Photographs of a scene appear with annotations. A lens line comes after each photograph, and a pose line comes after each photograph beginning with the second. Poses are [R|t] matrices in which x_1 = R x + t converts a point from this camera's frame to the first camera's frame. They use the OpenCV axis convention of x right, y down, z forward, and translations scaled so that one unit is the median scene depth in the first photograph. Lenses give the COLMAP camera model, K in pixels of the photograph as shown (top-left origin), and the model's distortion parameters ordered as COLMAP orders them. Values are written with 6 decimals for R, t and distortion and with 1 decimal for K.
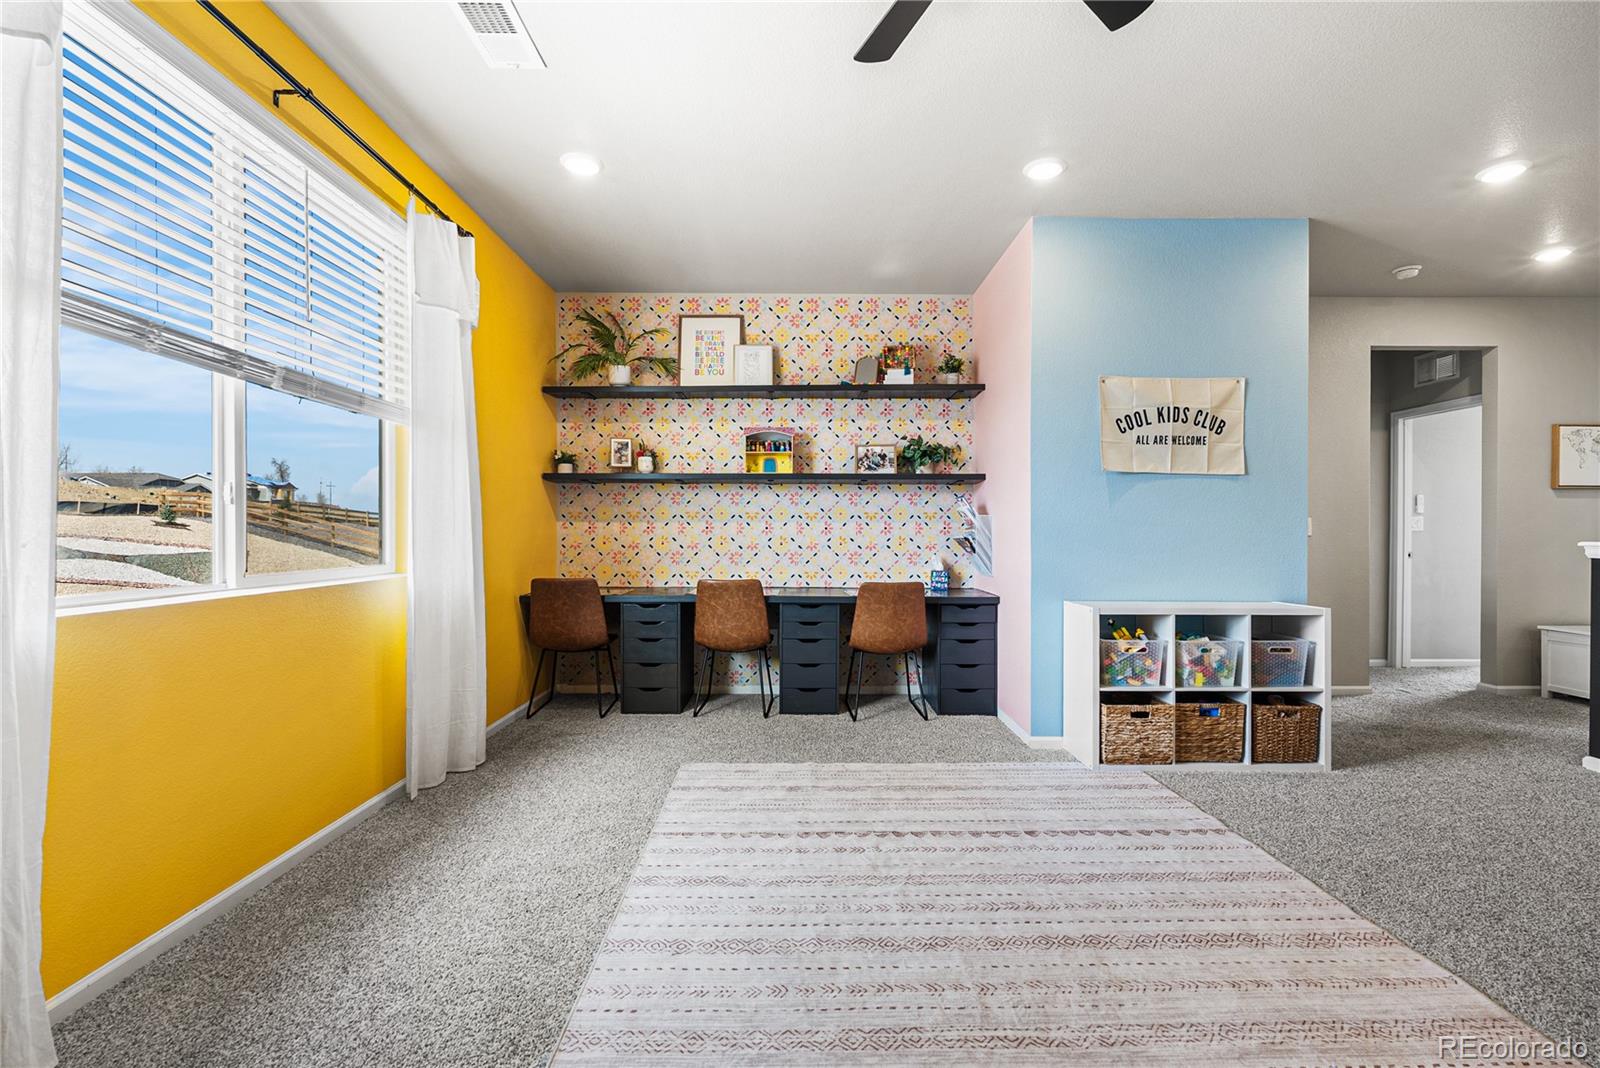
lens RADIAL K [[719.3, 0, 794.9], [0, 719.3, 534.6], [0, 0, 1]] dist [-0.001673, -0.000164]
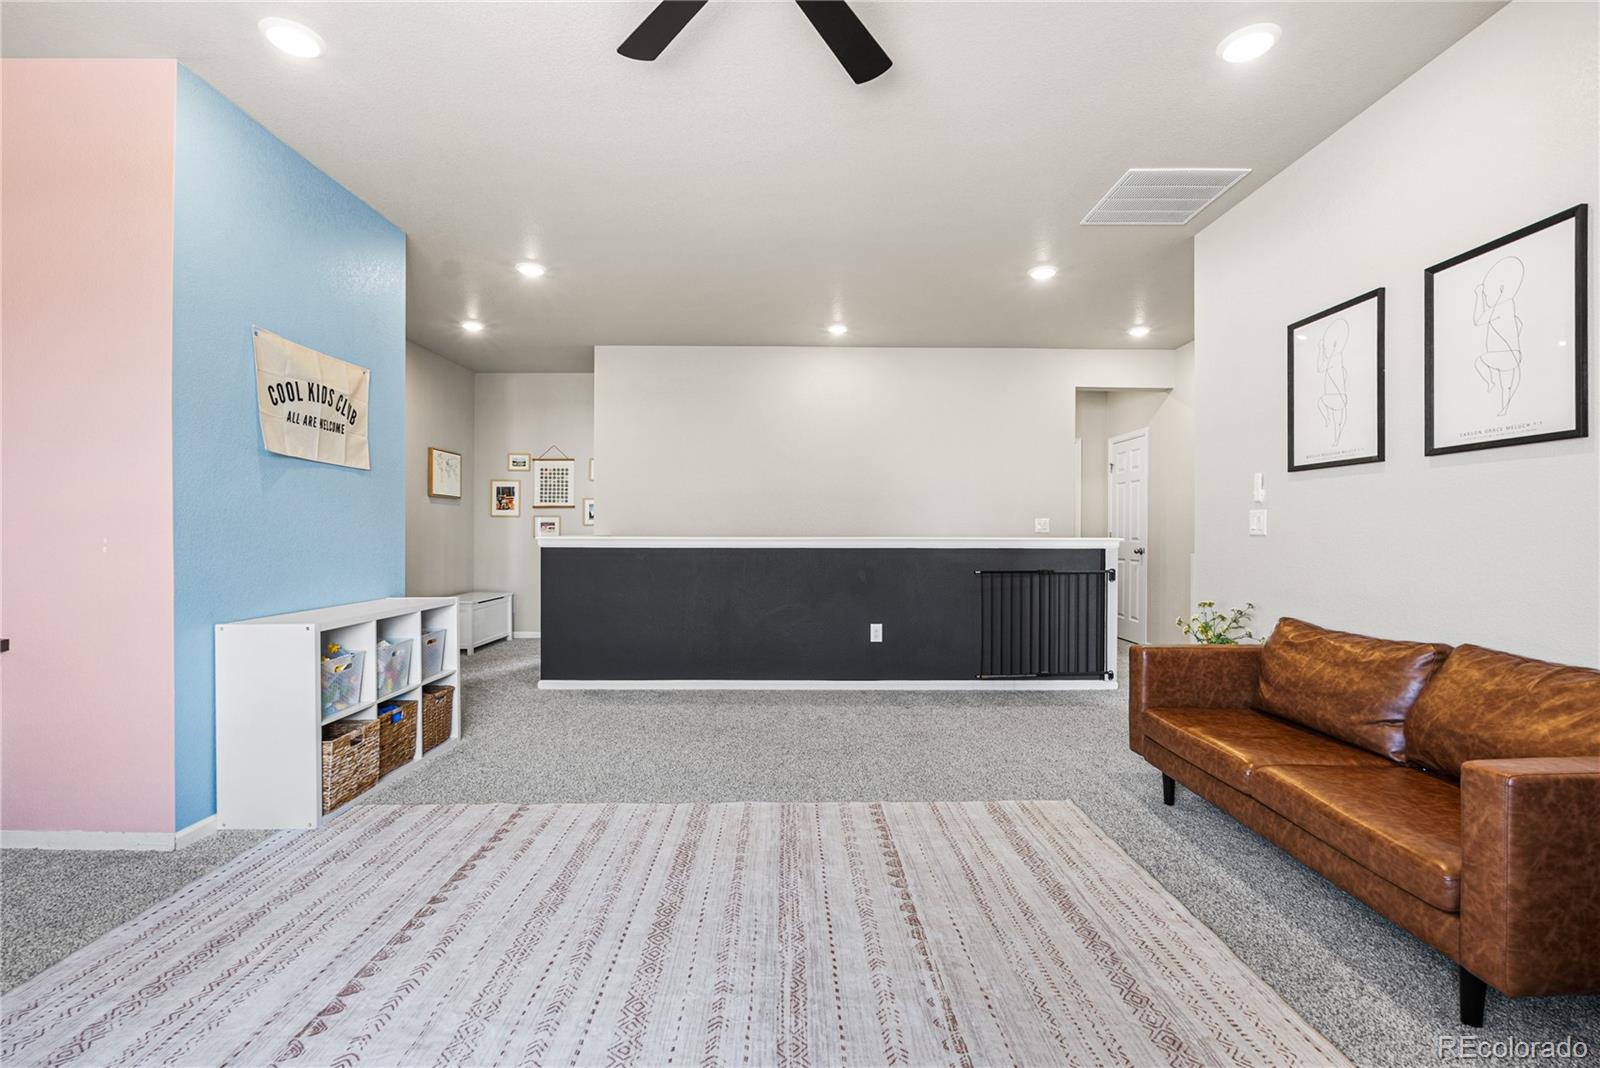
lens RADIAL K [[719.3, 0, 794.9], [0, 719.3, 534.6], [0, 0, 1]] dist [-0.001673, -0.000164]
pose [[-0.007047, -0.004643, 0.999964, -0.386987], [-0.003225, 0.999984, 0.004621, -0.003128], [-0.999970, -0.003193, -0.007062, 0.478222]]
